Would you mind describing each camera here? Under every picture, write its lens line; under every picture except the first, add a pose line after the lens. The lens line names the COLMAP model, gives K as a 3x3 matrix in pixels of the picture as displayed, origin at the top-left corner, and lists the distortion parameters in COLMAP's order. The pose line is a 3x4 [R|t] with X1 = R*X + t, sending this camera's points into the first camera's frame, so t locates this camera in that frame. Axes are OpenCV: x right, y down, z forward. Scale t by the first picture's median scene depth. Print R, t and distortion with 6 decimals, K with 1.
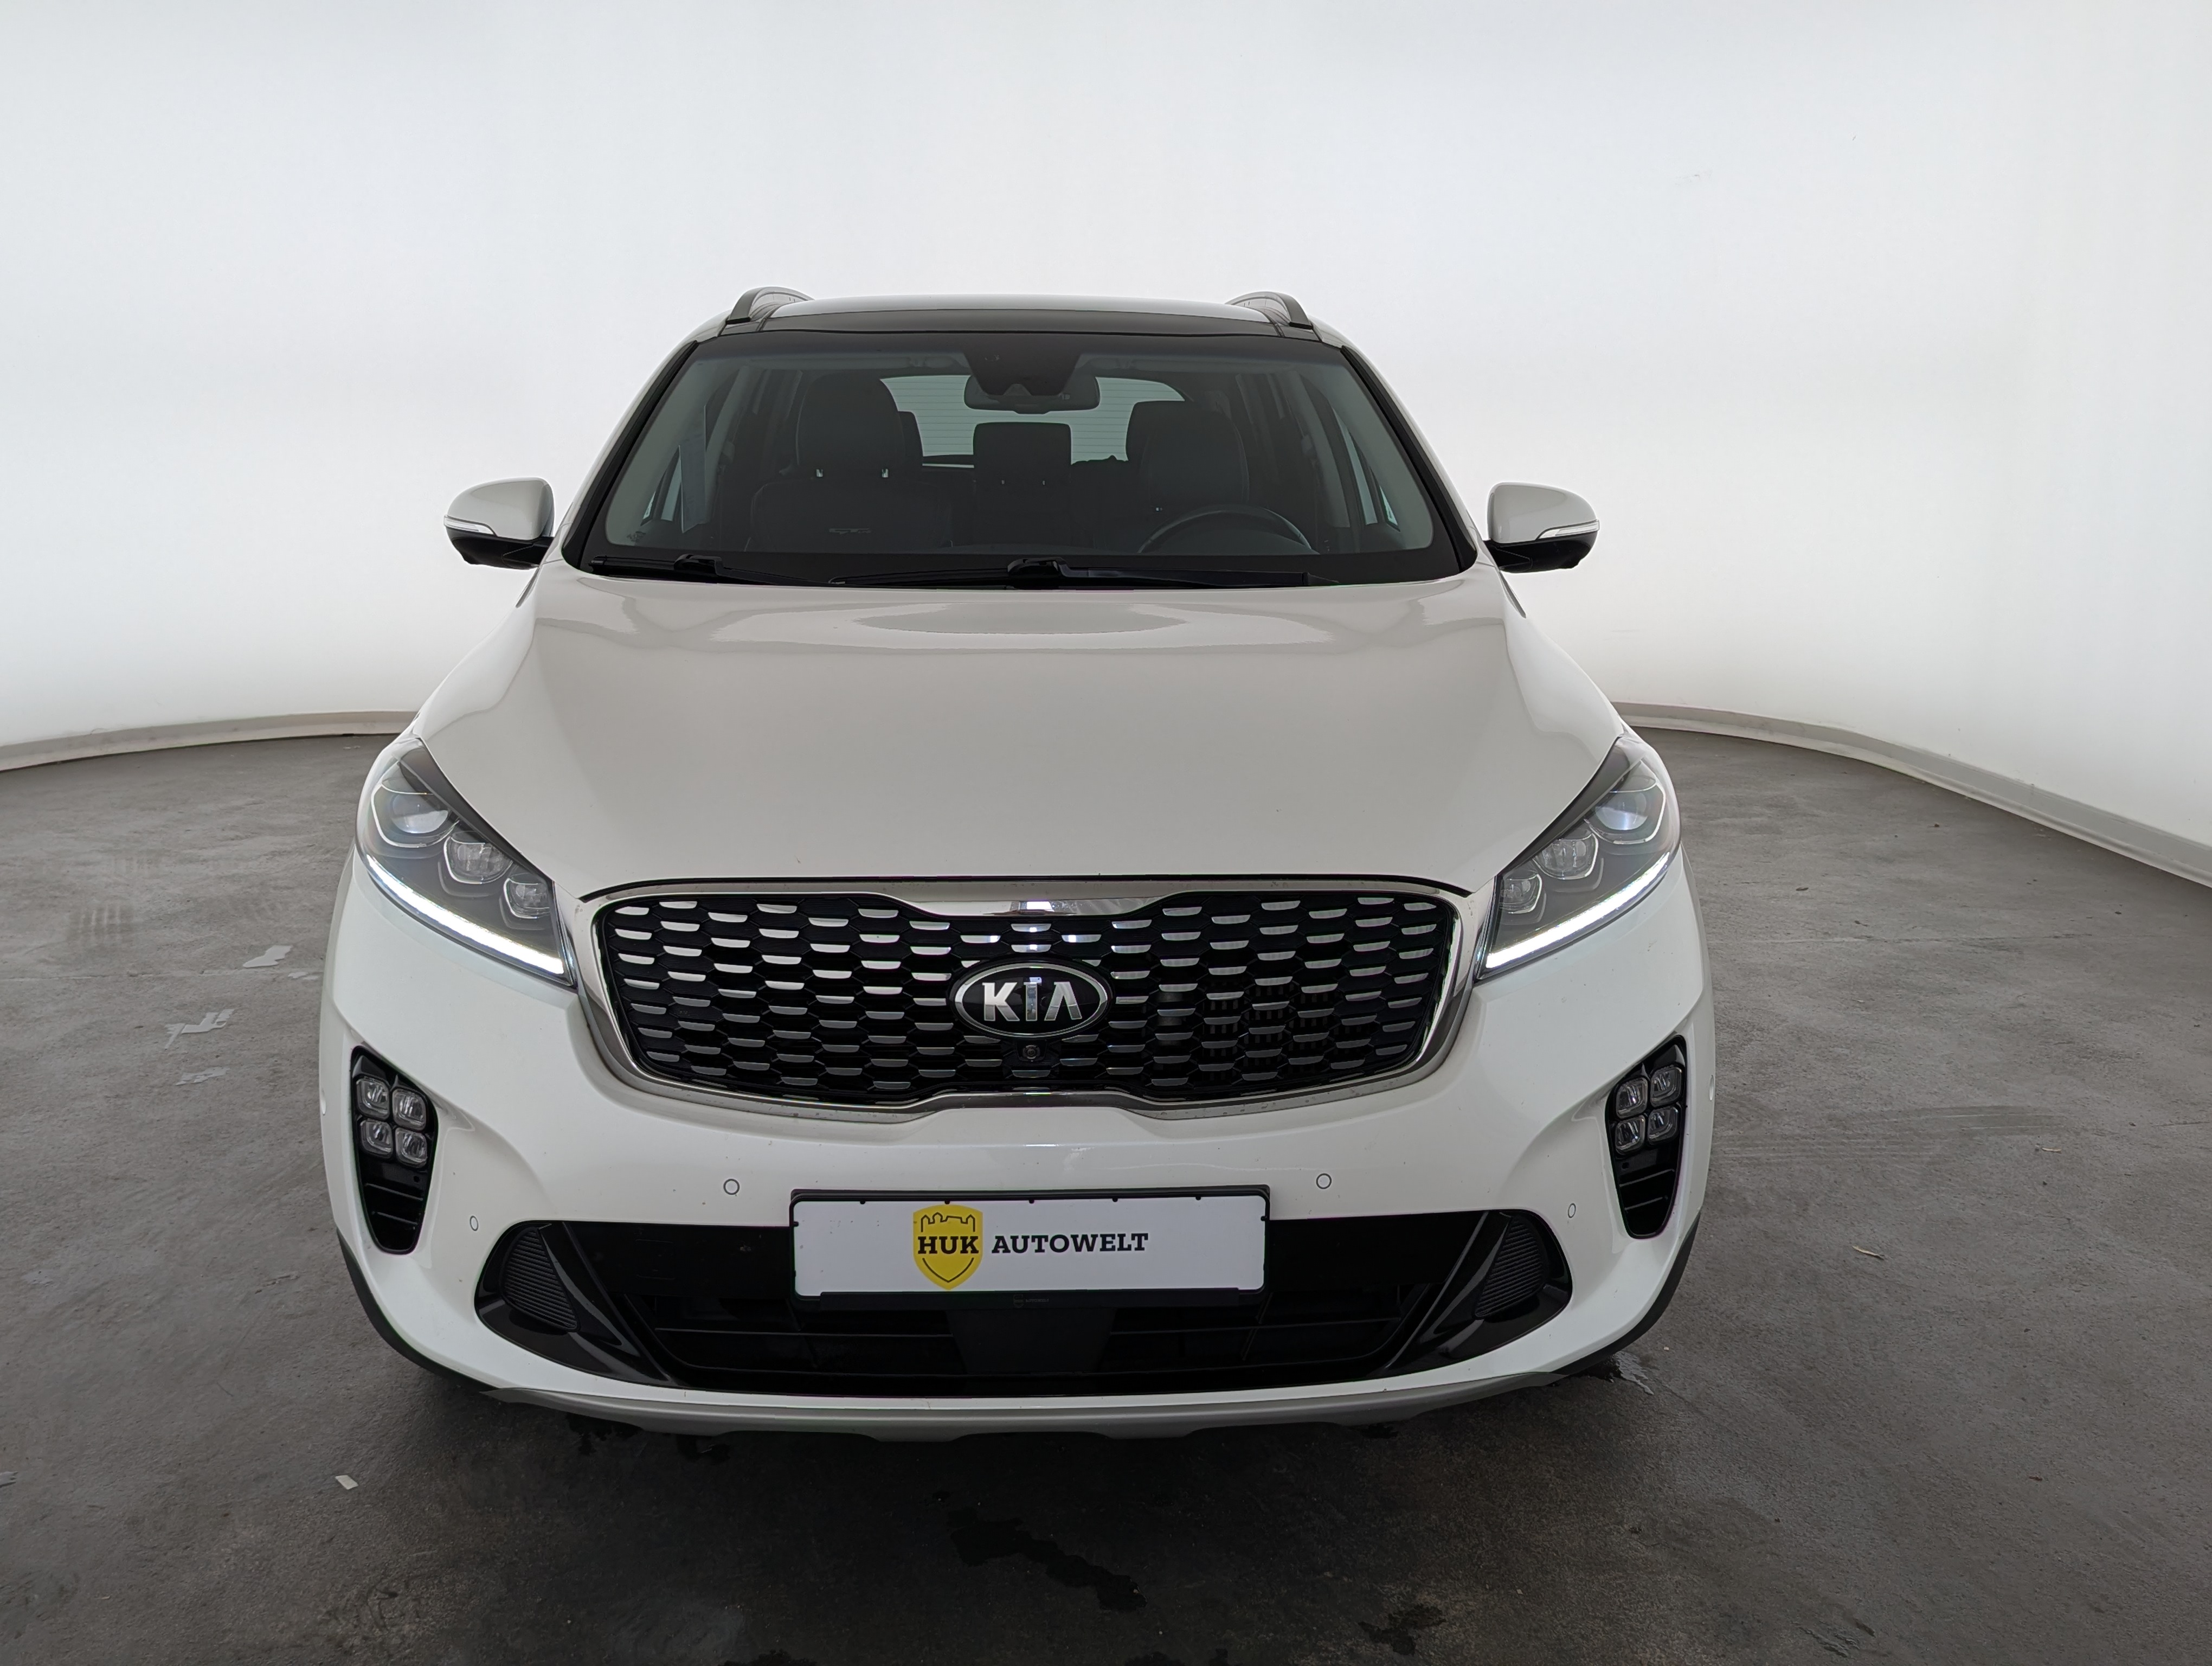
lens RADIAL K [[2005.4, 0, 1102.2], [0, 2005.4, 812.9], [0, 0, 1]] dist [0.024889, -0.004653]
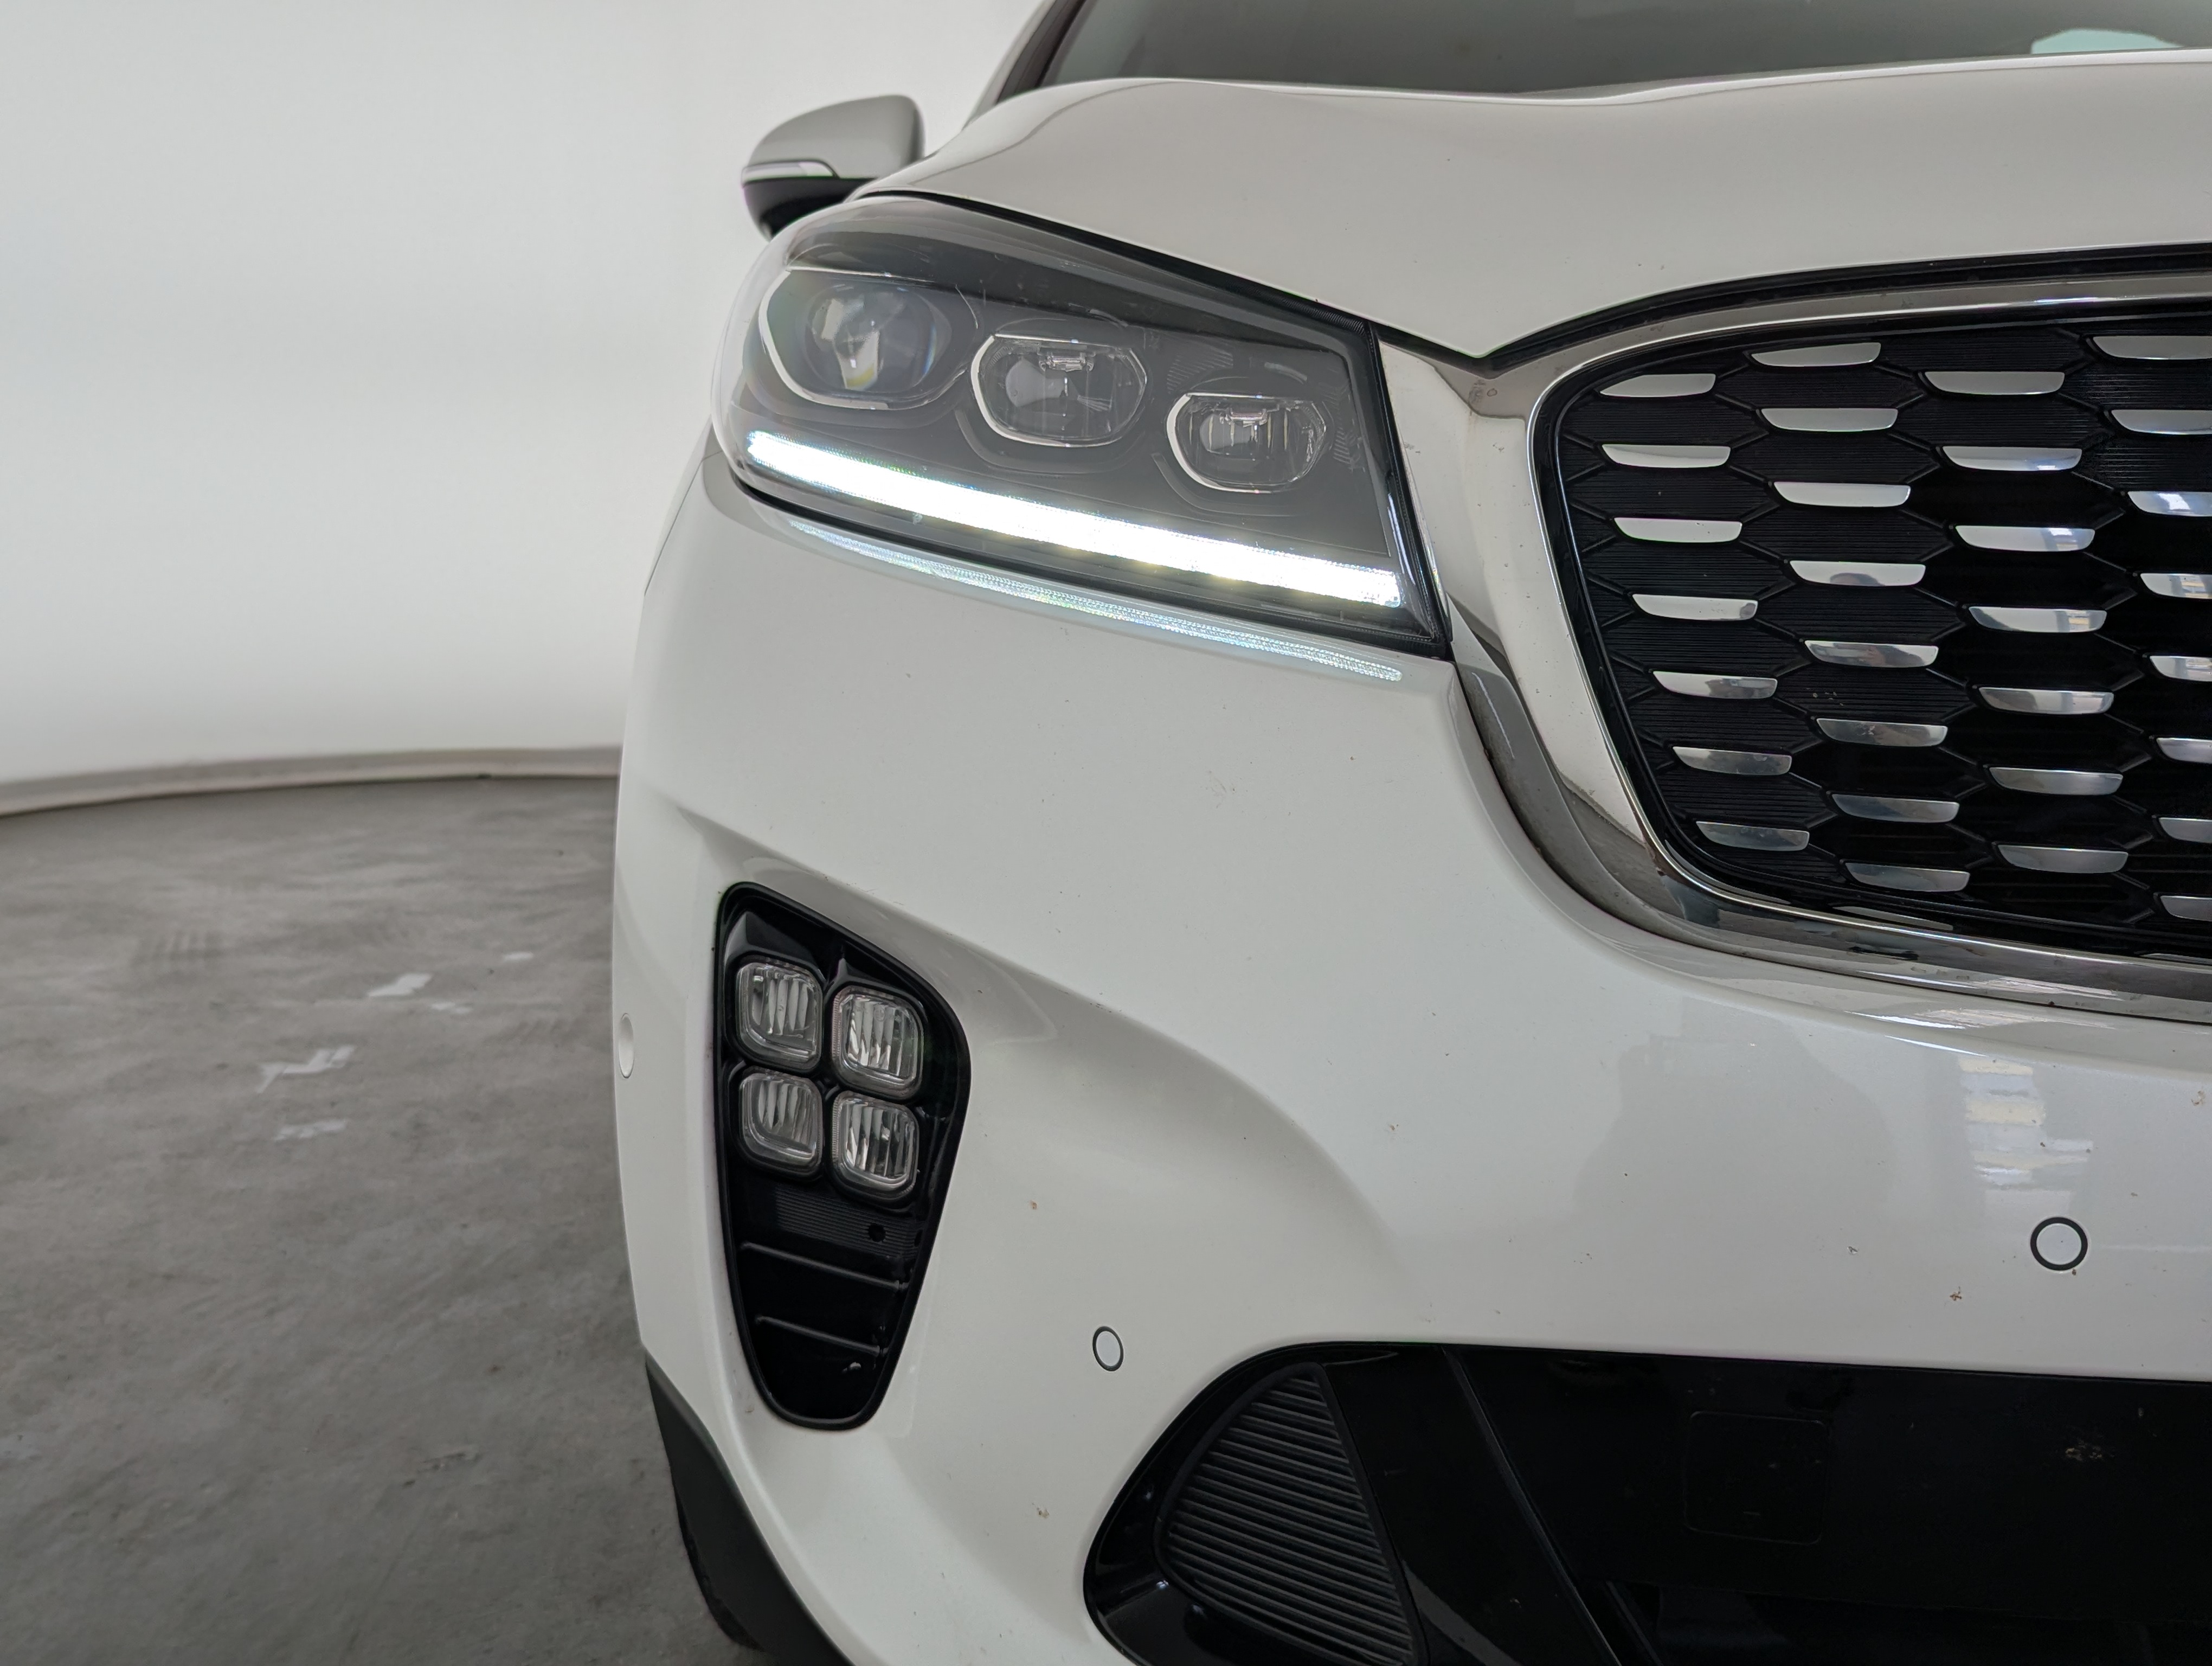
lens RADIAL K [[2033.7, 0, 1096.7], [0, 2033.7, 824.6], [0, 0, 1]] dist [0.024027, 0.003415]
pose [[0.998721, 0.005058, -0.050314, -0.307864], [-0.008360, 0.997808, -0.065647, 0.142137], [0.049872, 0.065984, 0.996574, 0.670477]]
